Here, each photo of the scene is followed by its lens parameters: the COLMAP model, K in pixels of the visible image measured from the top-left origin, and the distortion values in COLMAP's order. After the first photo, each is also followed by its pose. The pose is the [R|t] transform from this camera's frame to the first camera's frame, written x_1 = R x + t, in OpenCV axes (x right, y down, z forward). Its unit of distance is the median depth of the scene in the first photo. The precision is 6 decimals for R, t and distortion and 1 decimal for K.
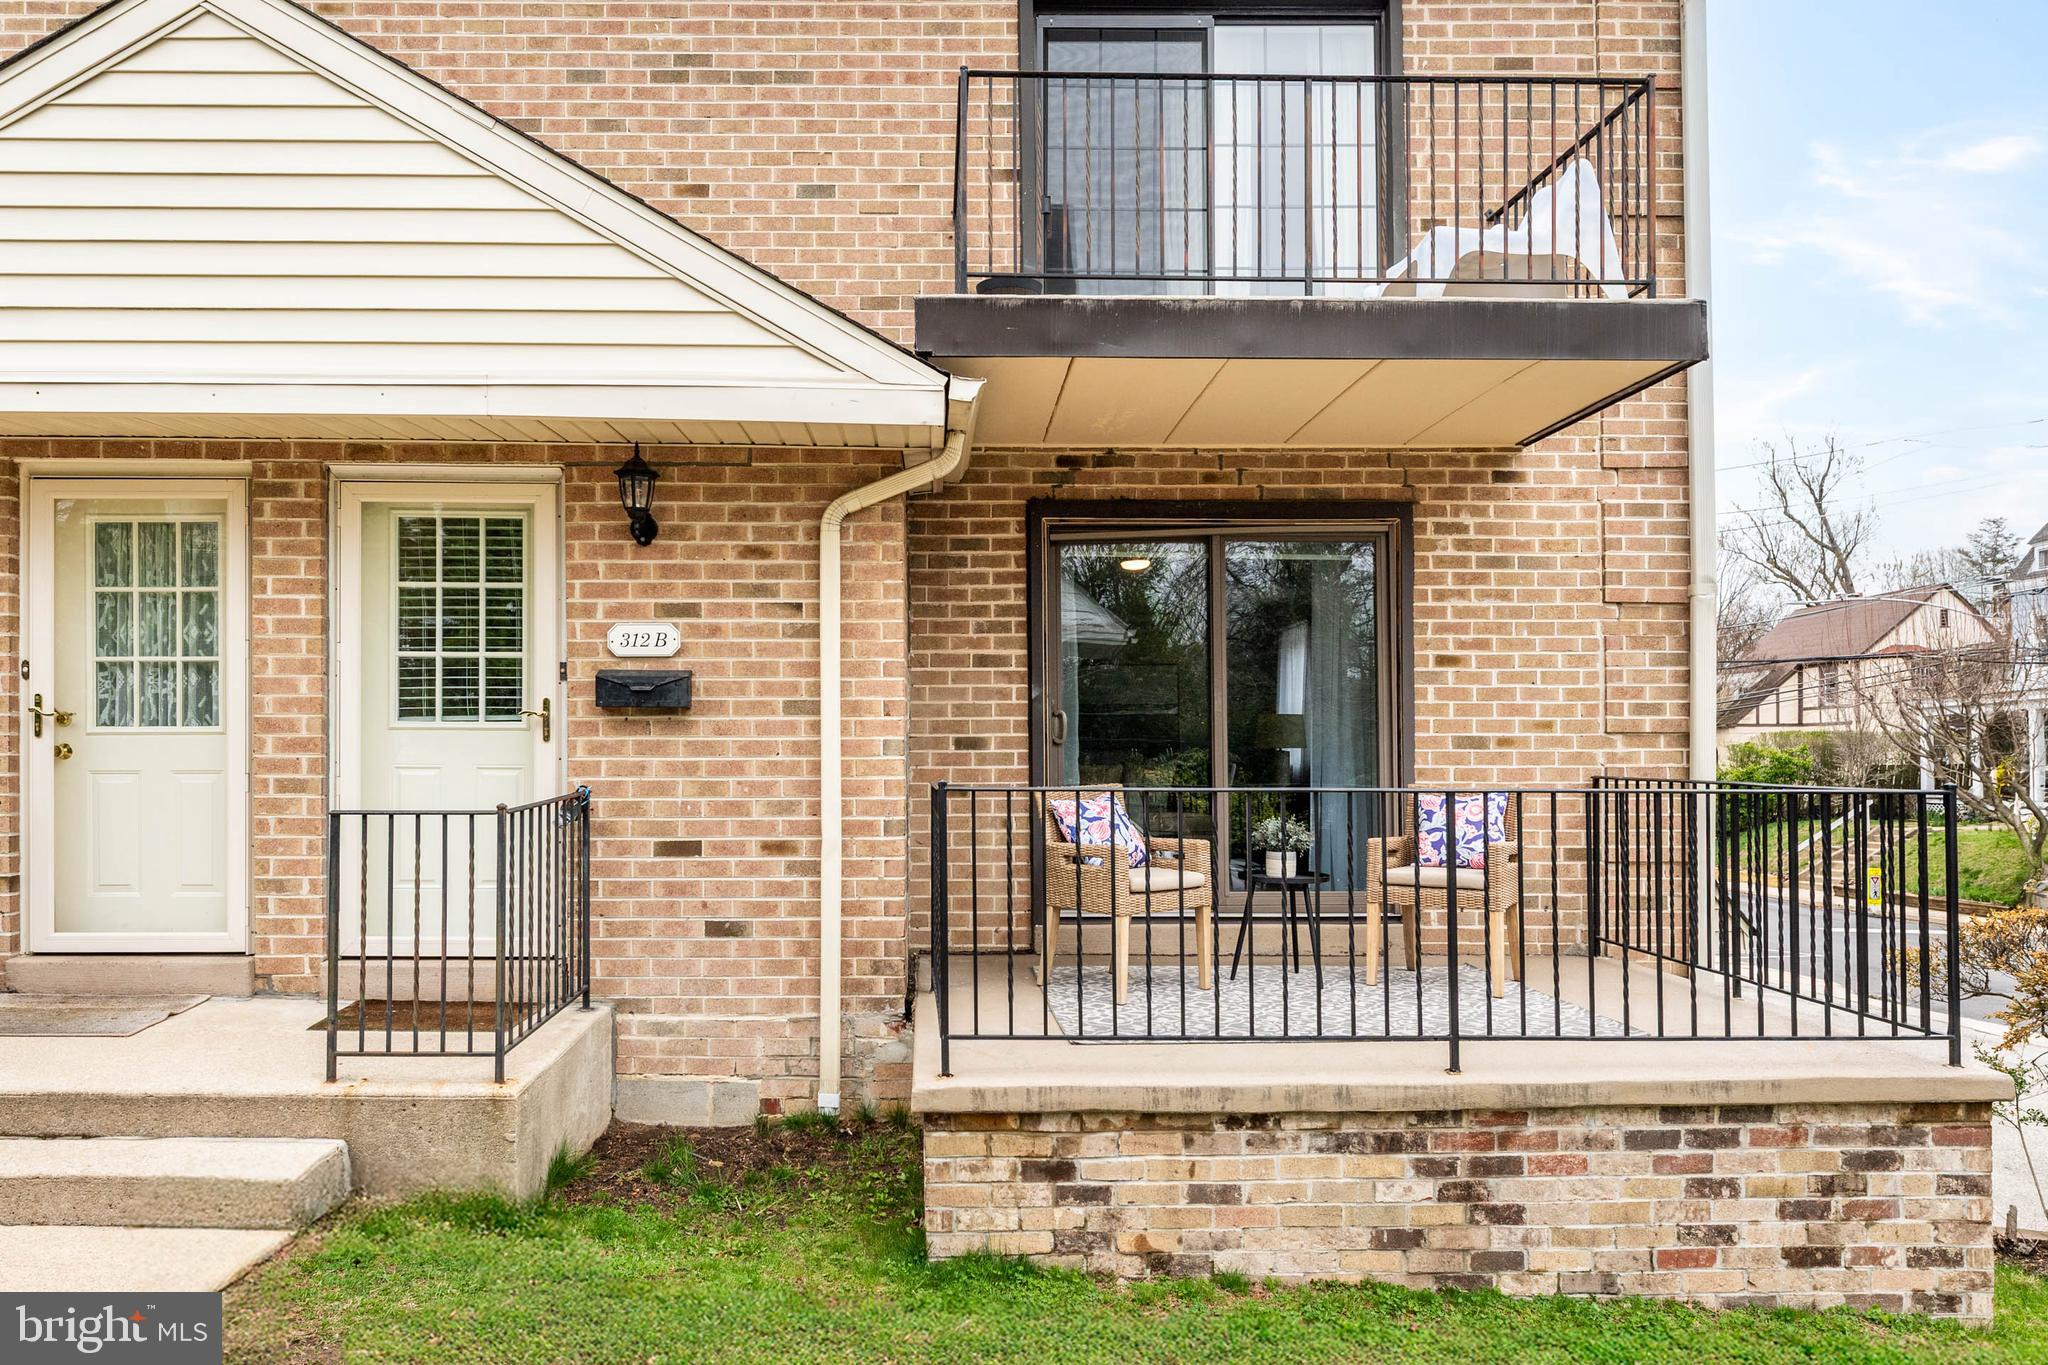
lens RADIAL K [[1259.1, 0, 946.1], [0, 1259.1, 735.6], [0, 0, 1]] dist [-0.001497, -0.000257]
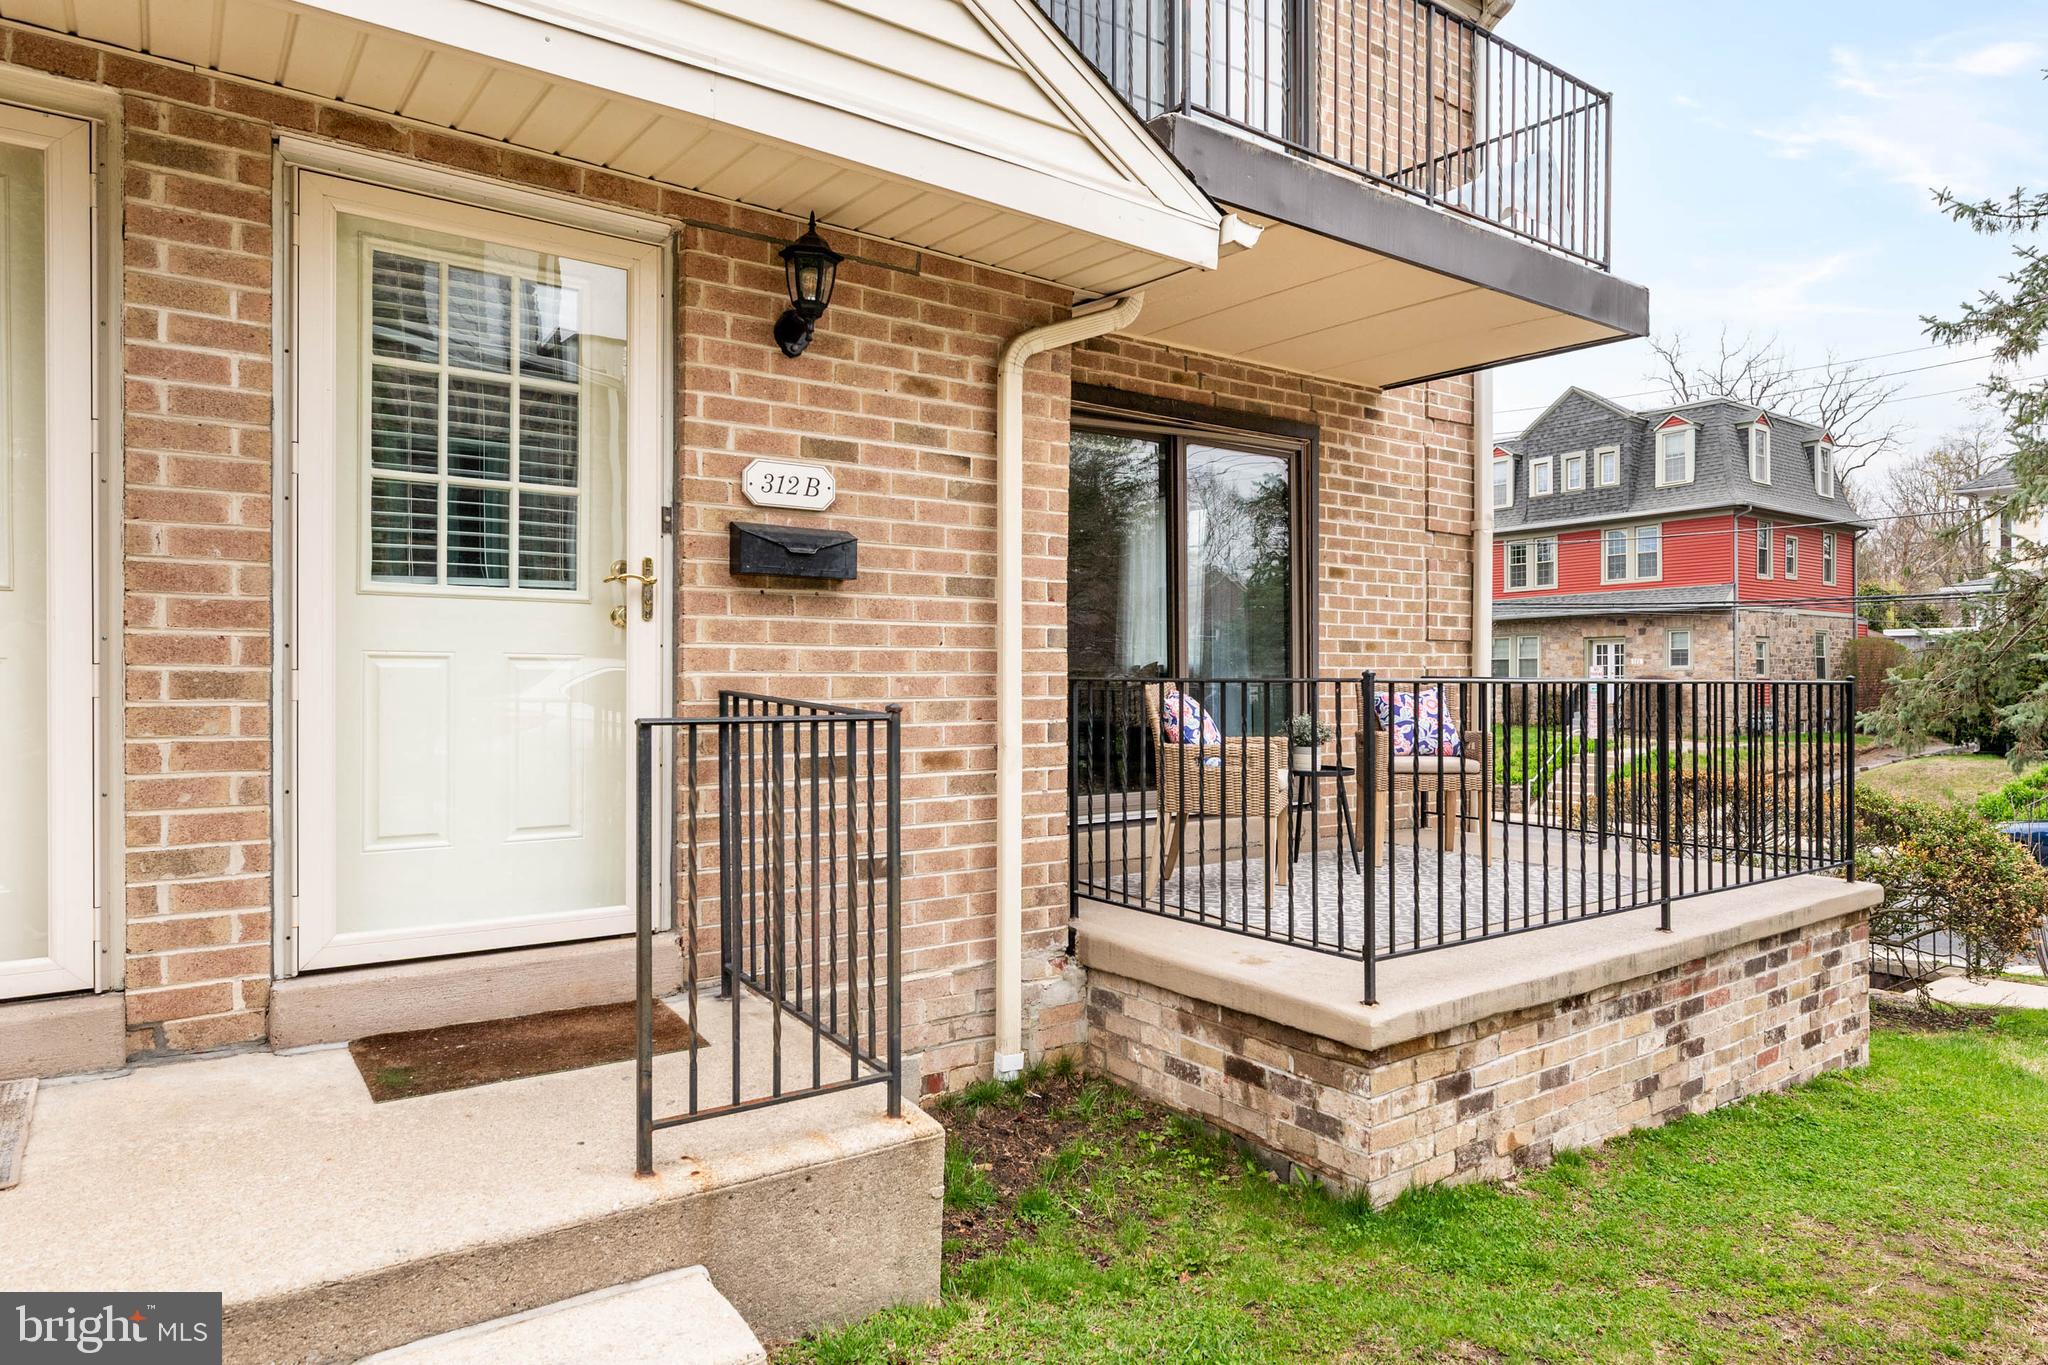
lens RADIAL K [[1195.8, 0, 1025.8], [0, 1195.8, 673.0], [0, 0, 1]] dist [-0.001920, -0.000337]
pose [[0.822131, 0.002791, 0.569291, -0.522711], [-0.013107, 0.999816, 0.014028, 0.021891], [-0.569147, -0.018994, 0.822016, 0.344860]]
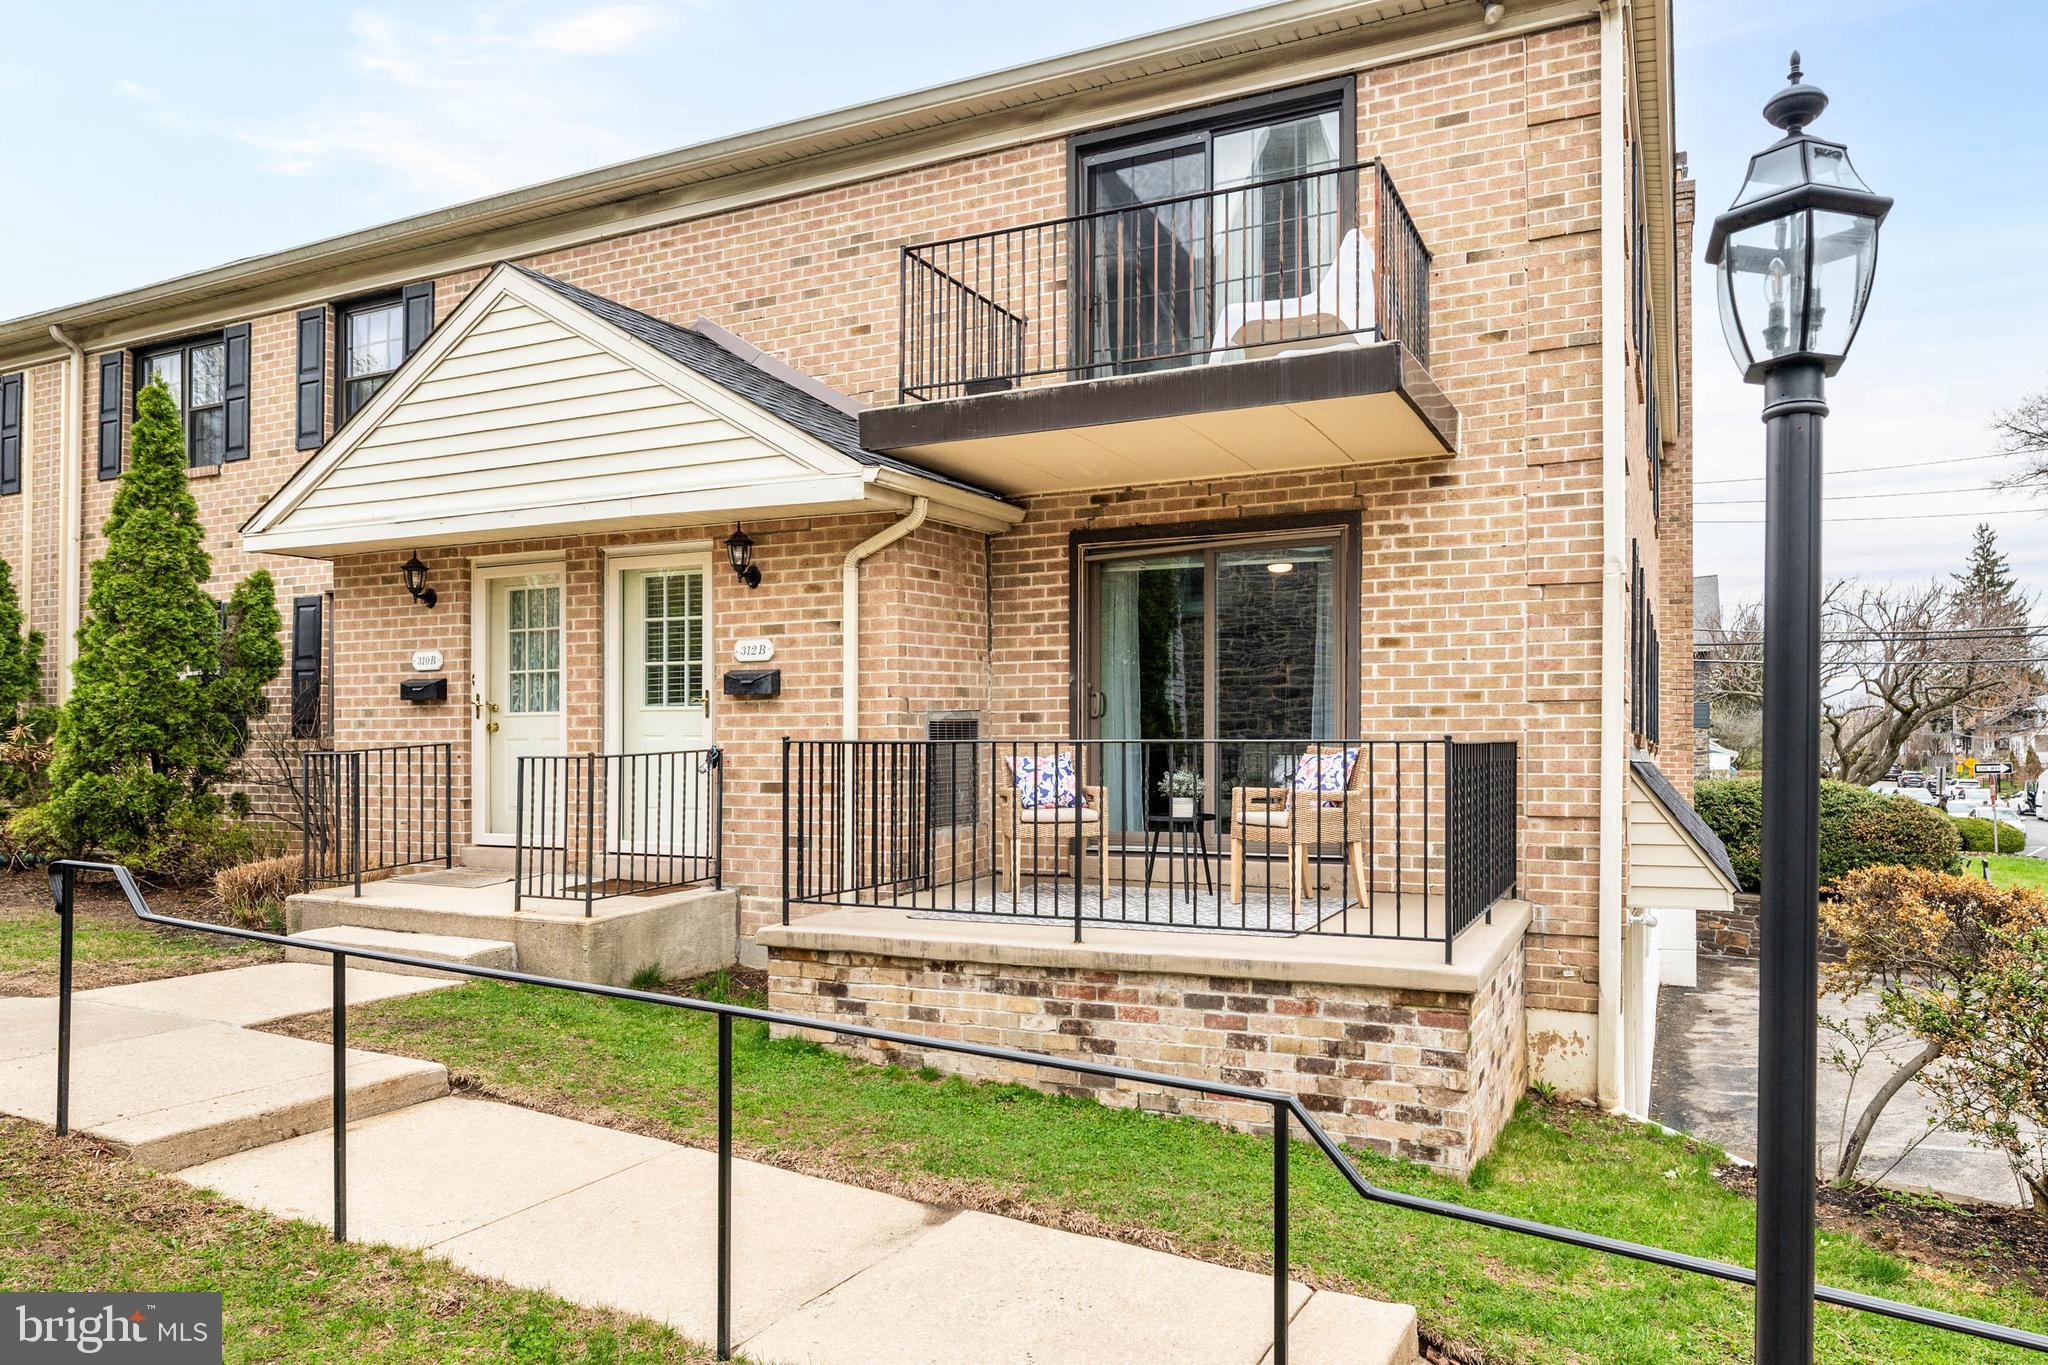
lens RADIAL K [[1217.7, 0, 1151.6], [0, 1217.7, 726.9], [0, 0, 1]] dist [-0.001804, -0.000175]
pose [[0.917872, -0.009180, -0.396771, 0.781025], [0.008820, 0.999957, -0.002730, 0.024860], [0.396779, -0.000993, 0.917914, -0.158100]]
